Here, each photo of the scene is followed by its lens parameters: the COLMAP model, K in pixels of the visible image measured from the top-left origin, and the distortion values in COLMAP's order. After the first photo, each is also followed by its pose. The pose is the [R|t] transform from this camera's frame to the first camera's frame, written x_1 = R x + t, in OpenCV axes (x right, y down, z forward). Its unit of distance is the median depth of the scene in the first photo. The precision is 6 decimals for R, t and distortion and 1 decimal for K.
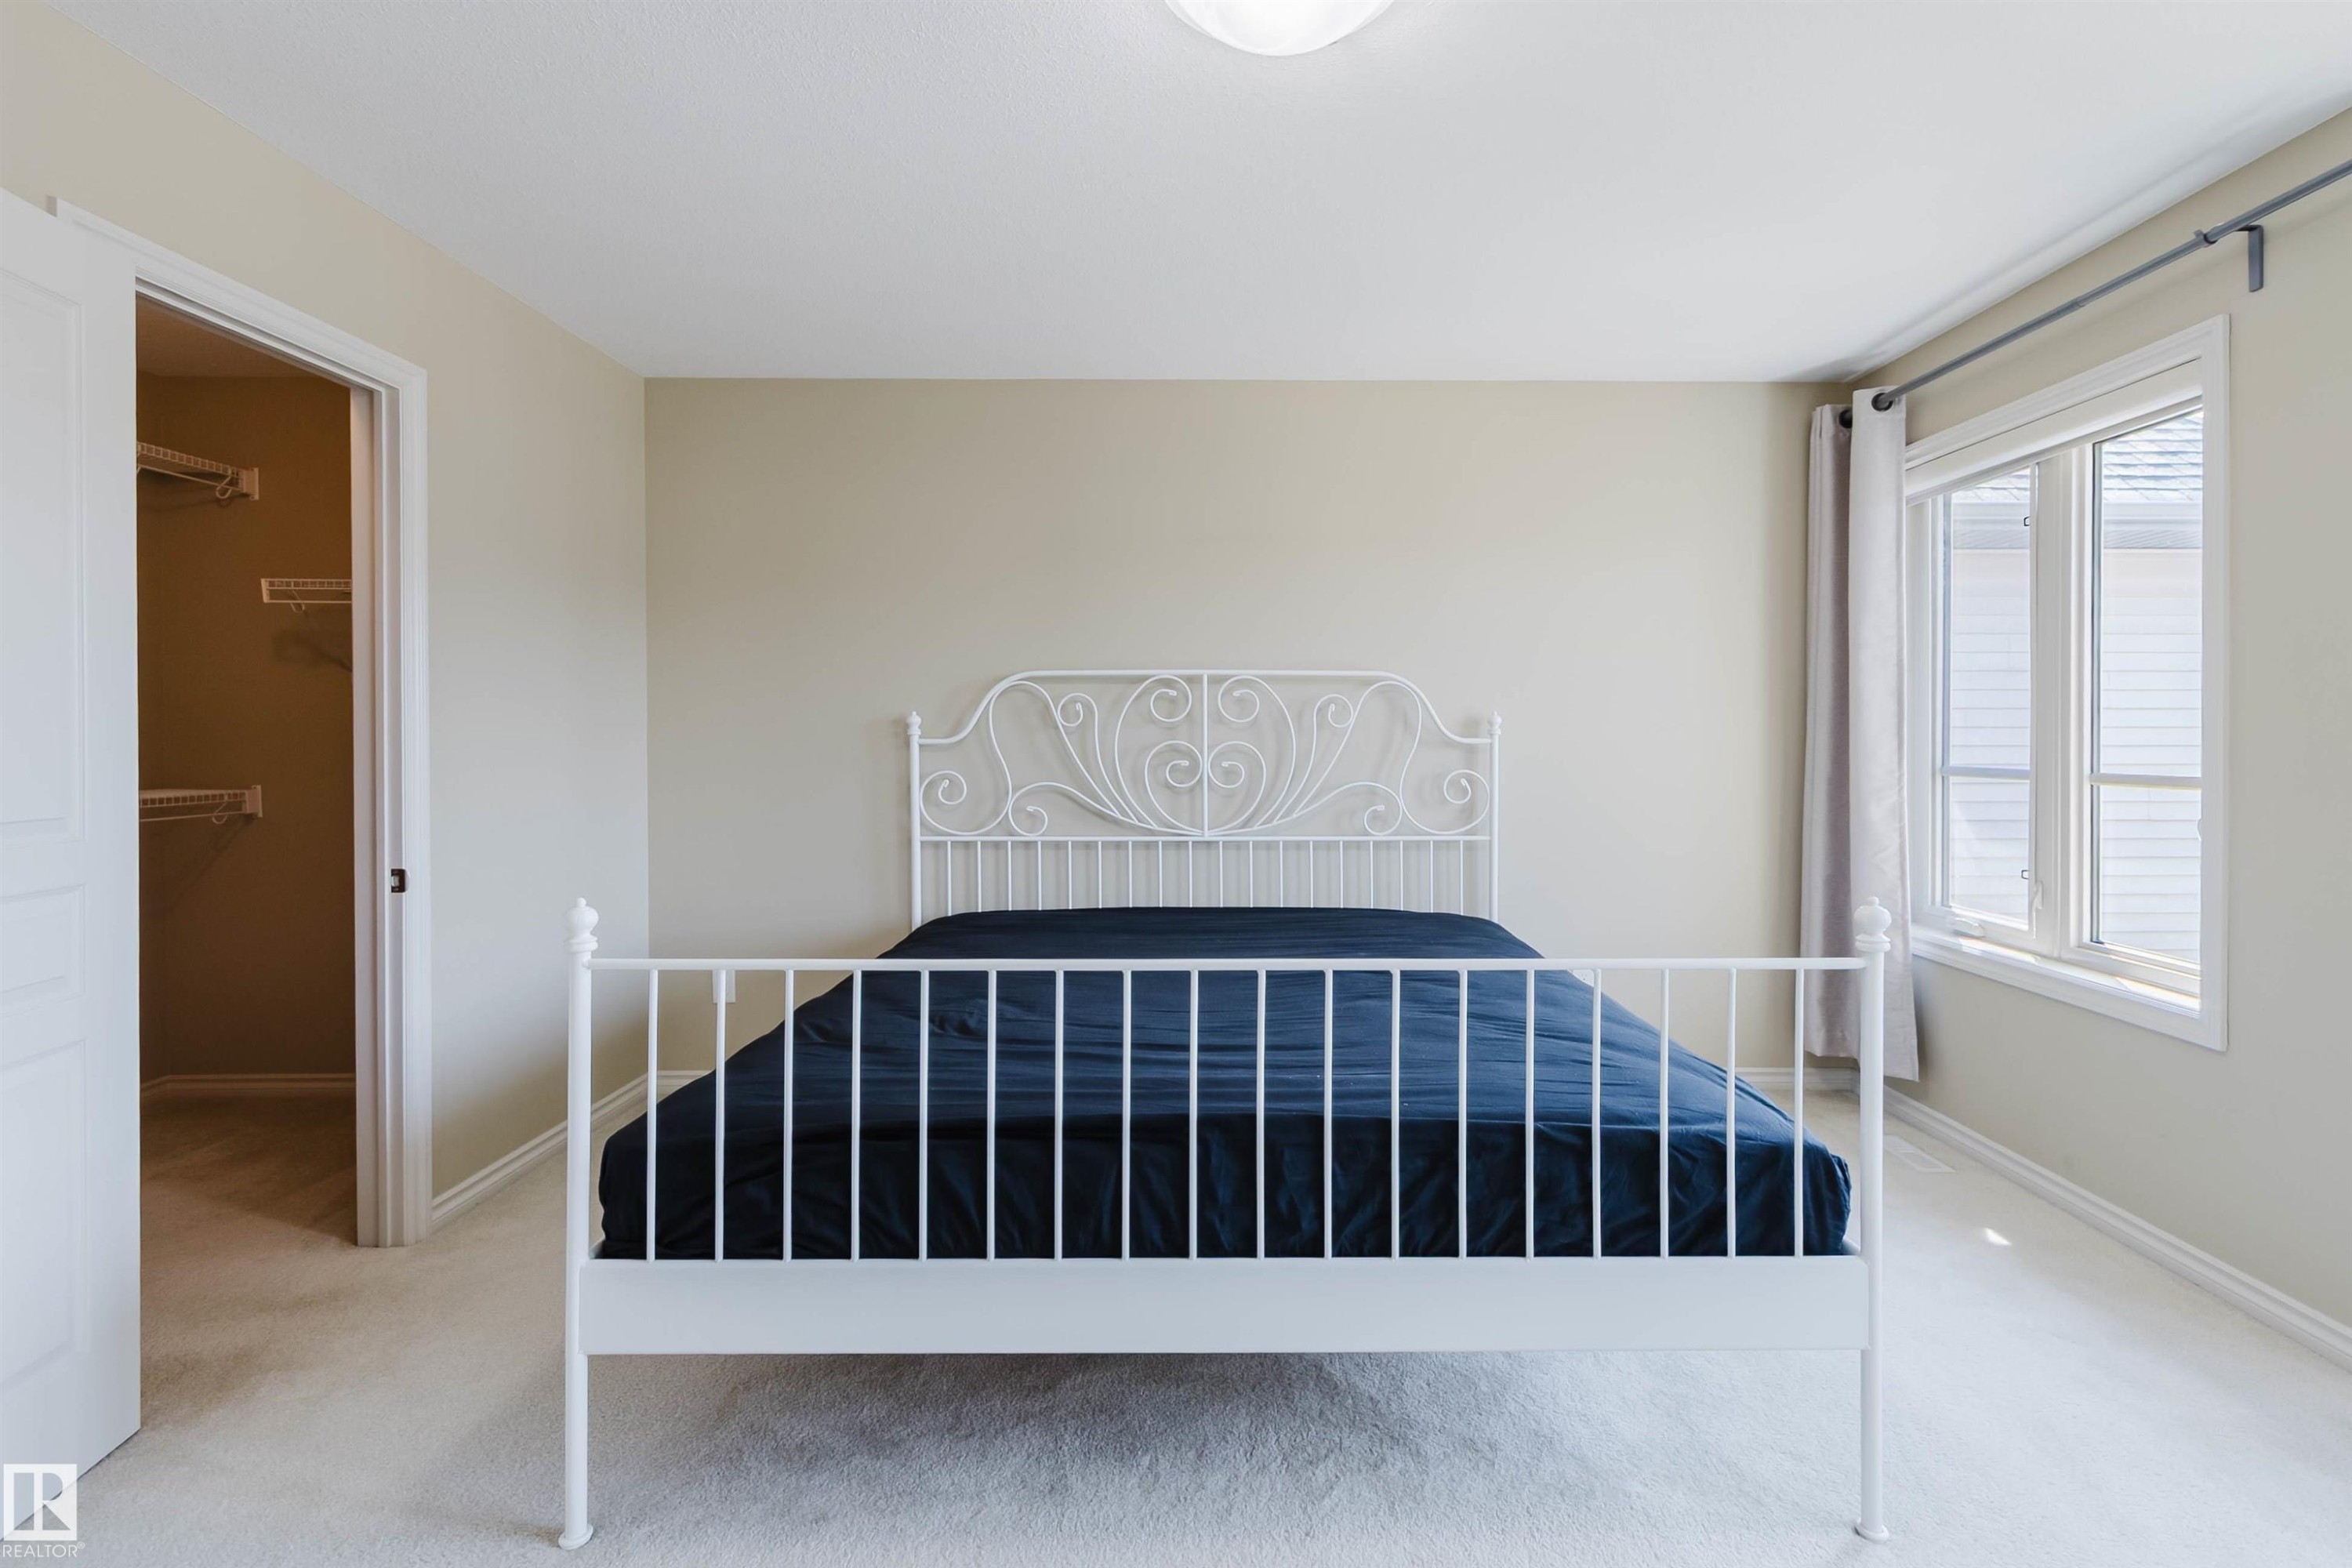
lens RADIAL K [[1112.9, 0, 1182.0], [0, 1112.9, 758.3], [0, 0, 1]] dist [-0.004491, 0.000369]
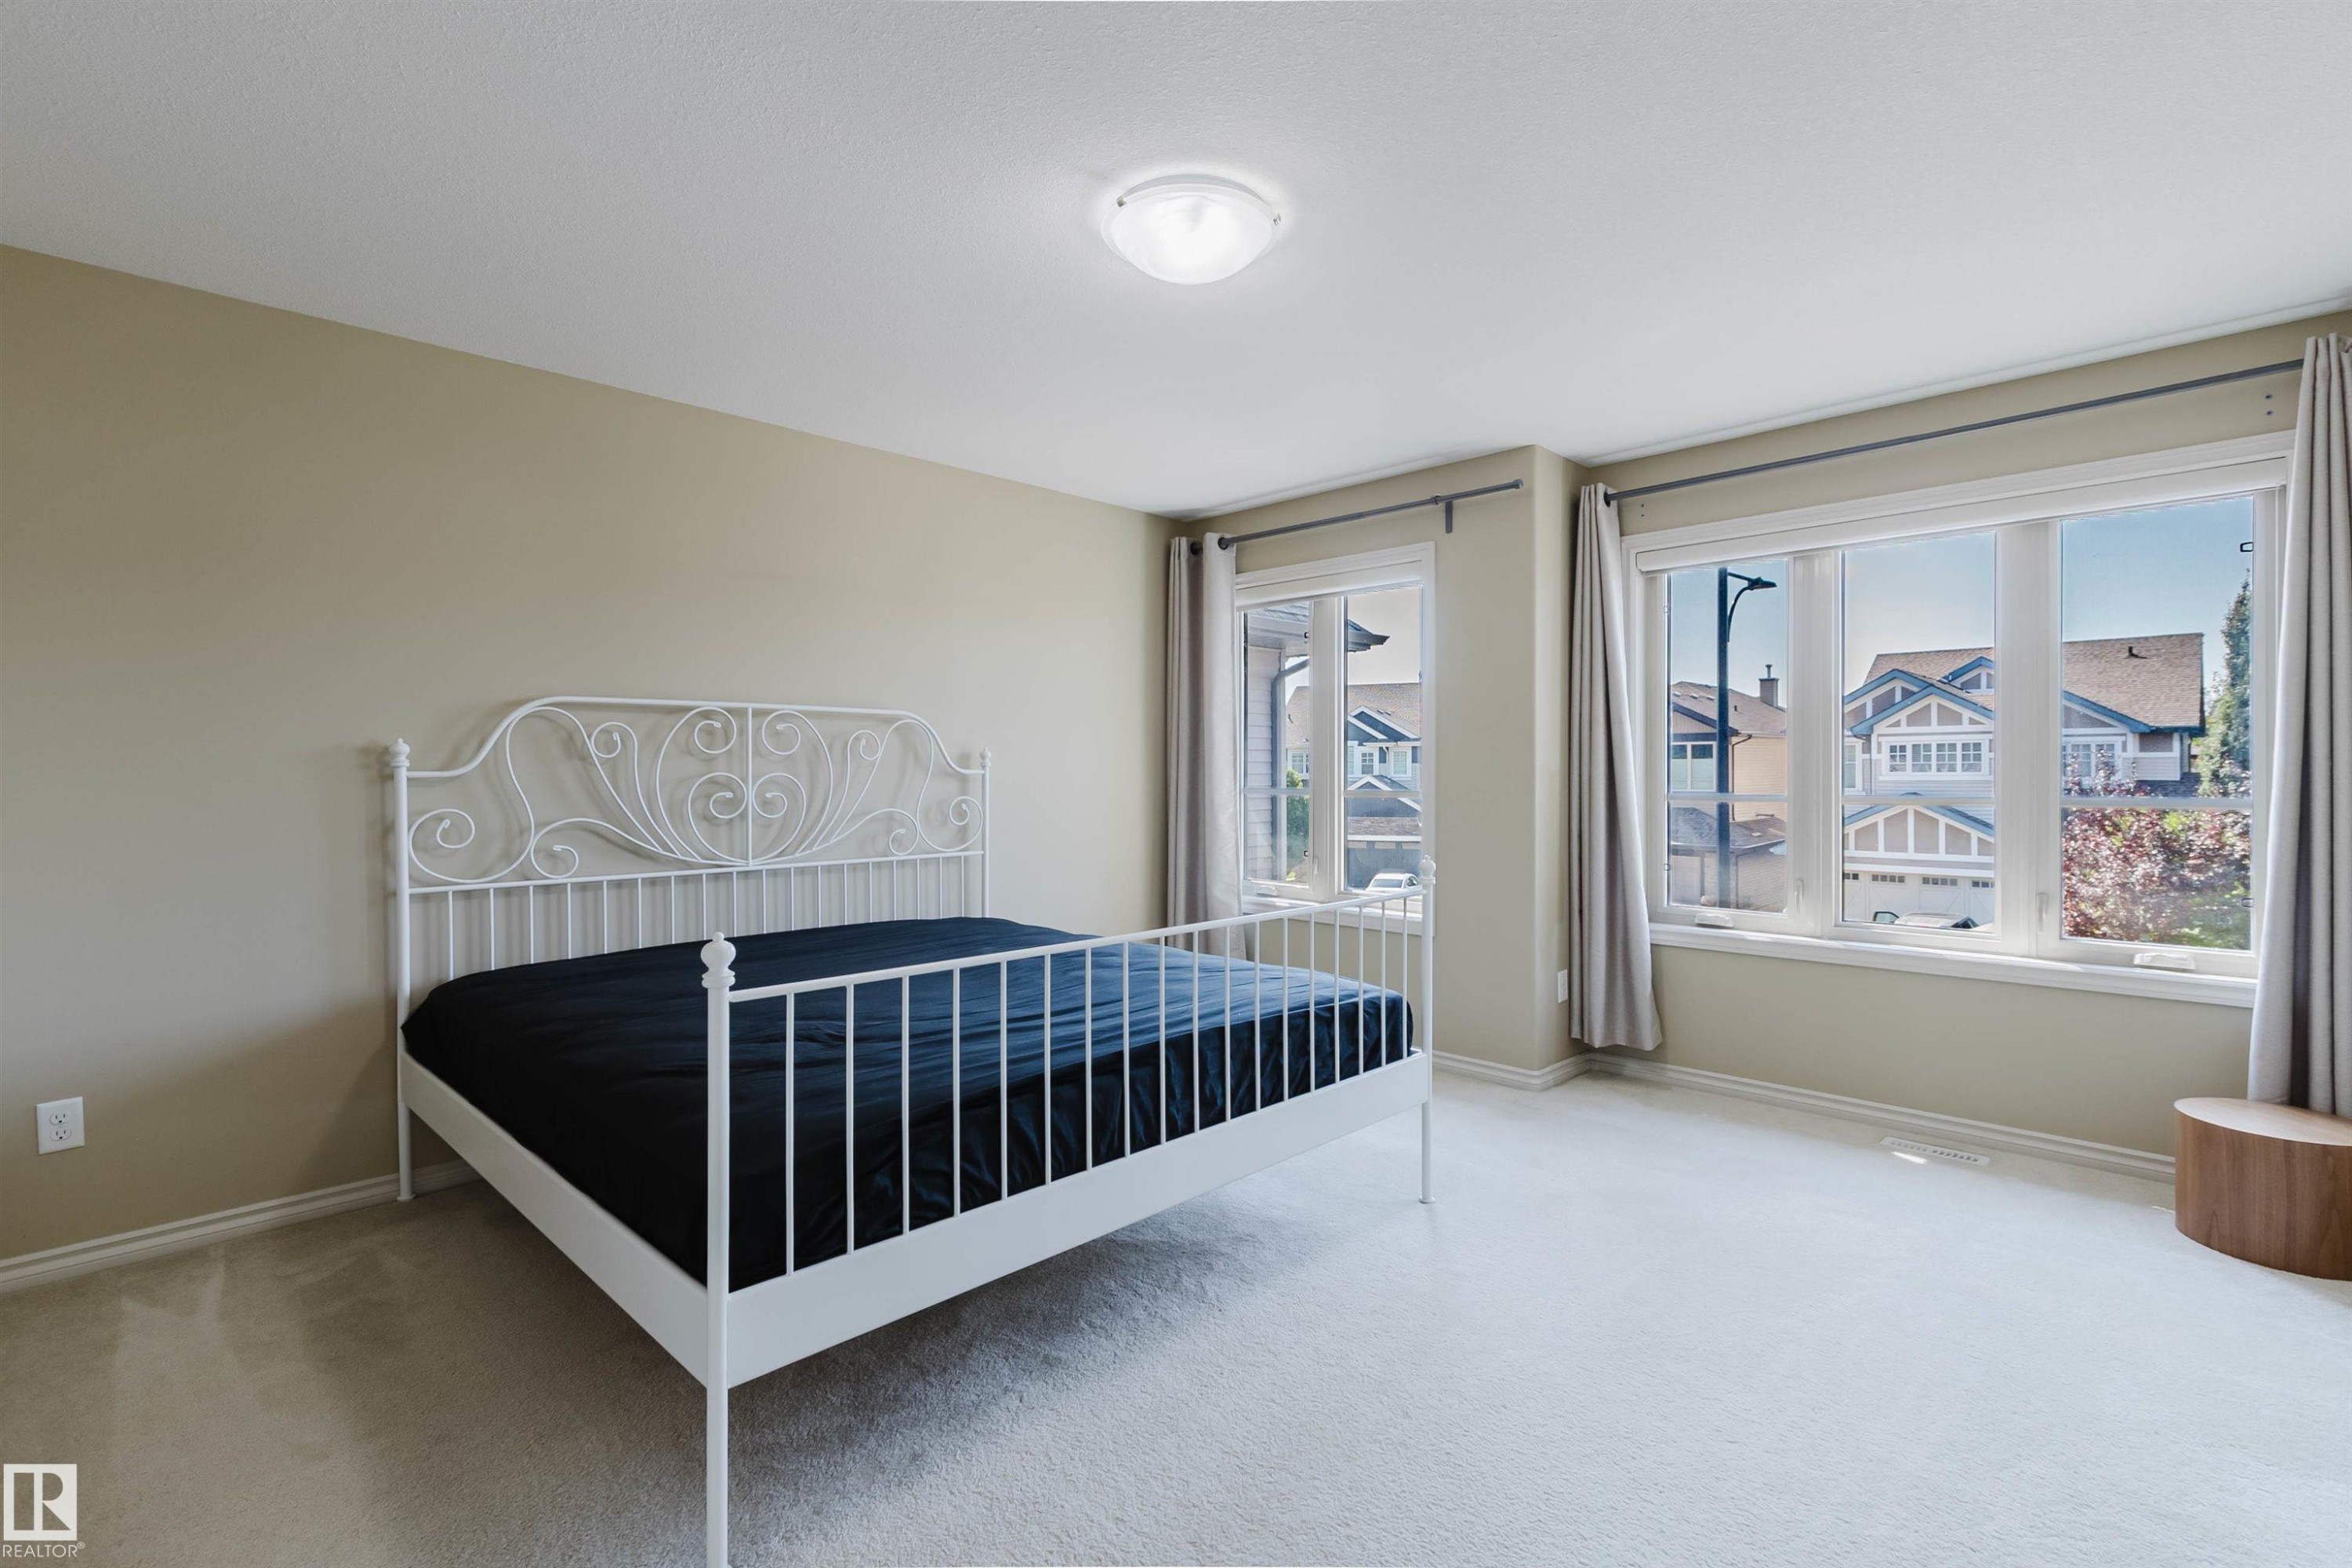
lens RADIAL K [[1106.6, 0, 1197.9], [0, 1106.6, 771.7], [0, 0, 1]] dist [0.004206, 0.000211]
pose [[0.695122, -0.003464, 0.718883, -0.425778], [0.013078, 0.999884, -0.007828, -0.003055], [-0.718773, 0.014843, 0.695087, -0.003239]]
